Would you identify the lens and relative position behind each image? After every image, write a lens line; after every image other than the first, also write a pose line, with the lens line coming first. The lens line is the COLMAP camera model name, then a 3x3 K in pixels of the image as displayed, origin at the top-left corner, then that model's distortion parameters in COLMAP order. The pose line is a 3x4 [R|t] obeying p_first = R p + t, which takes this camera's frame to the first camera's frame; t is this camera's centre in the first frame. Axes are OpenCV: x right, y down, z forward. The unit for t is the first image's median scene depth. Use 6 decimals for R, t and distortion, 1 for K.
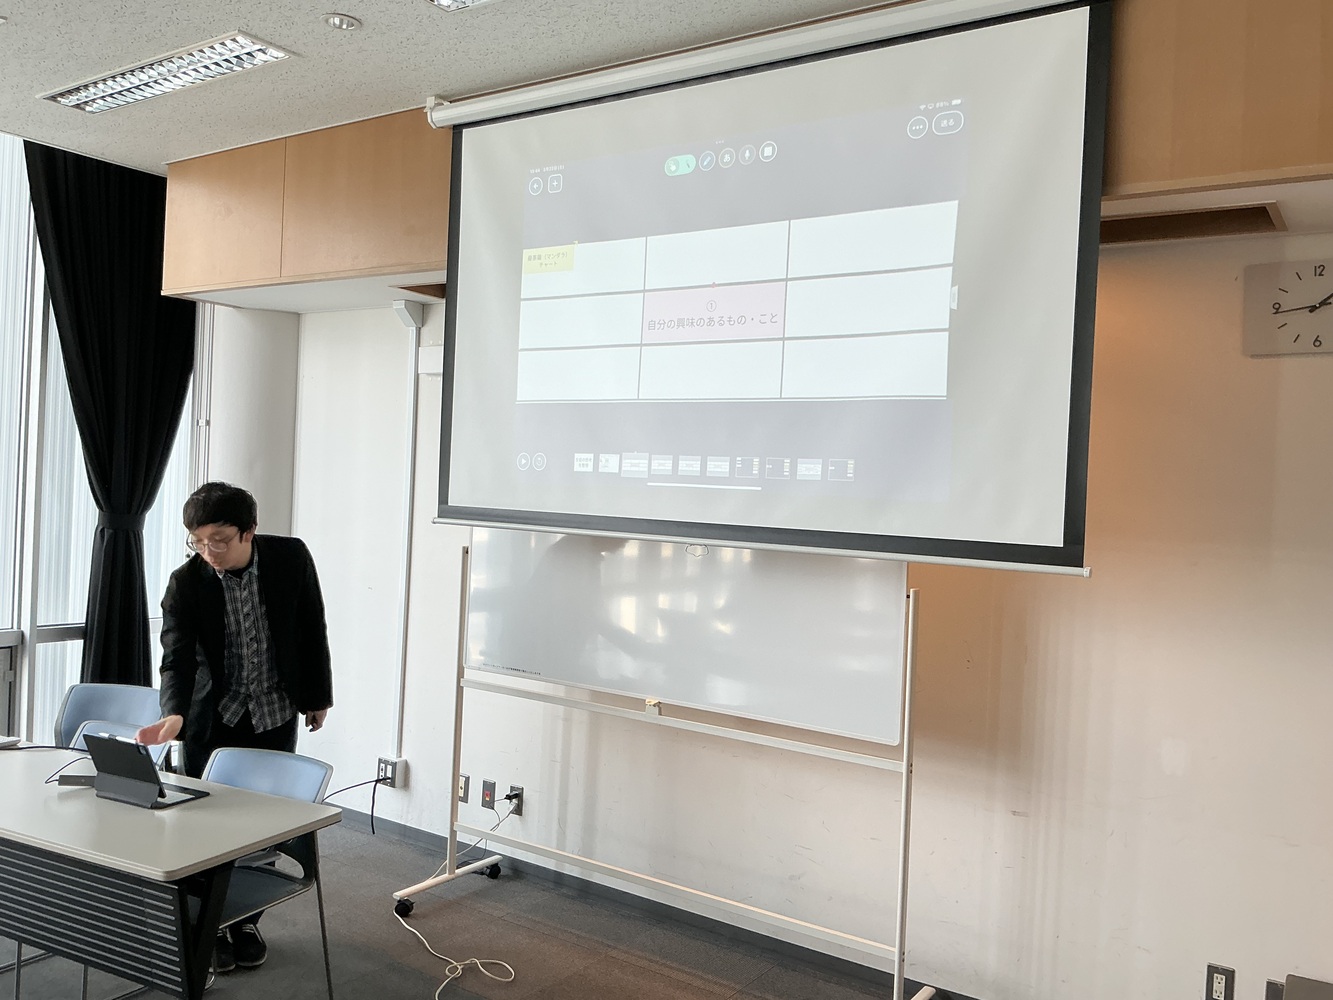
lens RADIAL K [[1101.9, 0, 666.5], [0, 1101.9, 500.0], [0, 0, 1]] dist [0.114336, -0.226528]
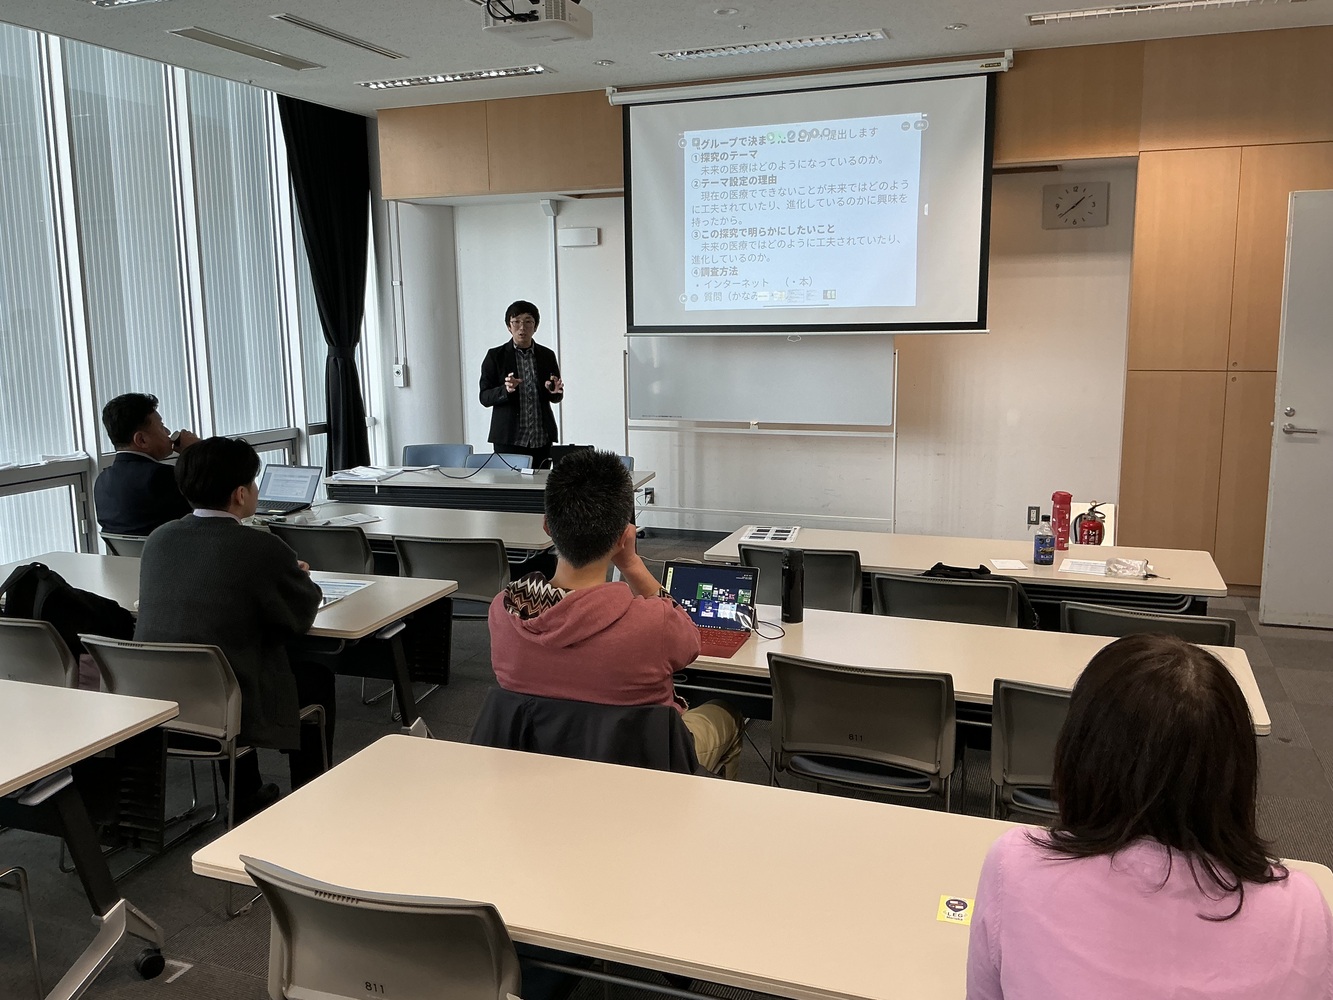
lens RADIAL K [[1101.9, 0, 666.5], [0, 1101.9, 500.0], [0, 0, 1]] dist [0.114336, -0.226528]
pose [[0.971783, -0.094207, 0.216246, -0.558098], [0.059216, 0.984857, 0.162941, -0.005369], [-0.228321, -0.145538, 0.962646, -0.782274]]
